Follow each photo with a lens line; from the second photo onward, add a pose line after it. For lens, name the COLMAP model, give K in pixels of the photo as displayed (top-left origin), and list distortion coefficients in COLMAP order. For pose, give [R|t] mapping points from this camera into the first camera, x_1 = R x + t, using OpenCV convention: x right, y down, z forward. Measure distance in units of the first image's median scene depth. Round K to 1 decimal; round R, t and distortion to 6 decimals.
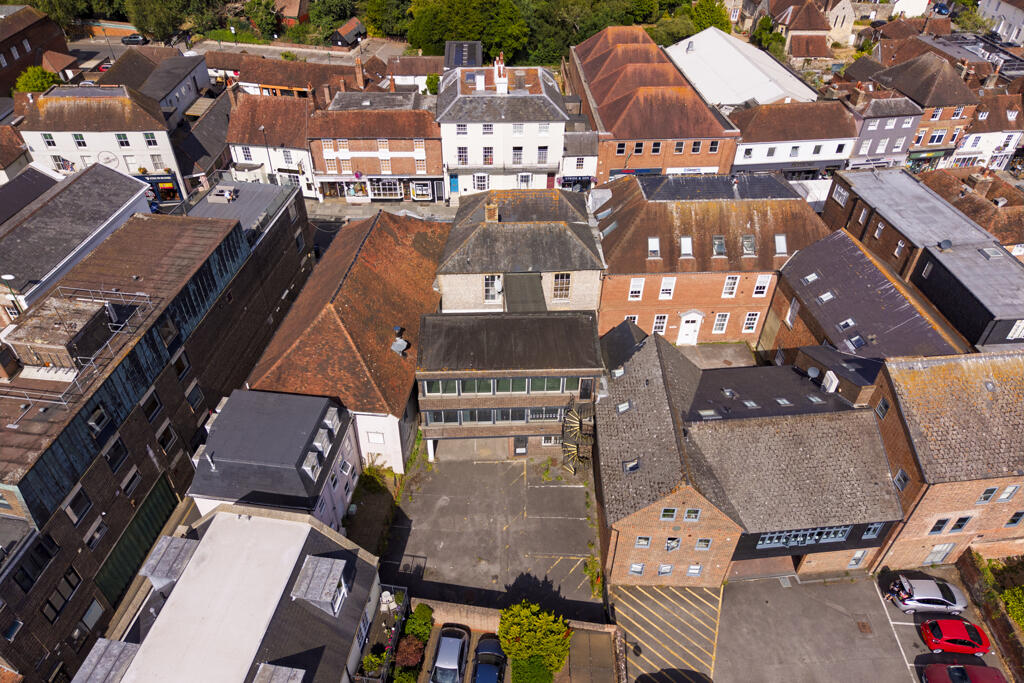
lens RADIAL K [[660.1, 0, 508.2], [0, 660.1, 339.3], [0, 0, 1]] dist [0.013800, -0.009424]
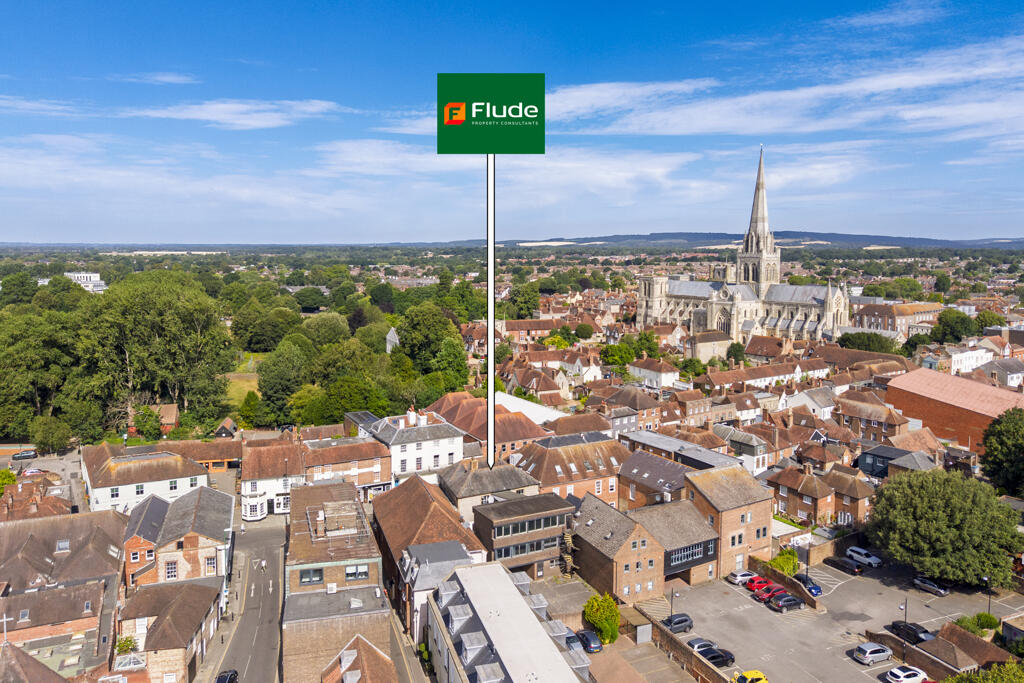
lens RADIAL K [[660.1, 0, 513.5], [0, 660.1, 339.9], [0, 0, 1]] dist [0.013800, -0.009424]
pose [[0.909182, -0.065490, 0.411217, -0.463192], [0.279656, 0.827724, -0.486483, 0.309977], [-0.308515, 0.557300, 0.770867, -0.444848]]
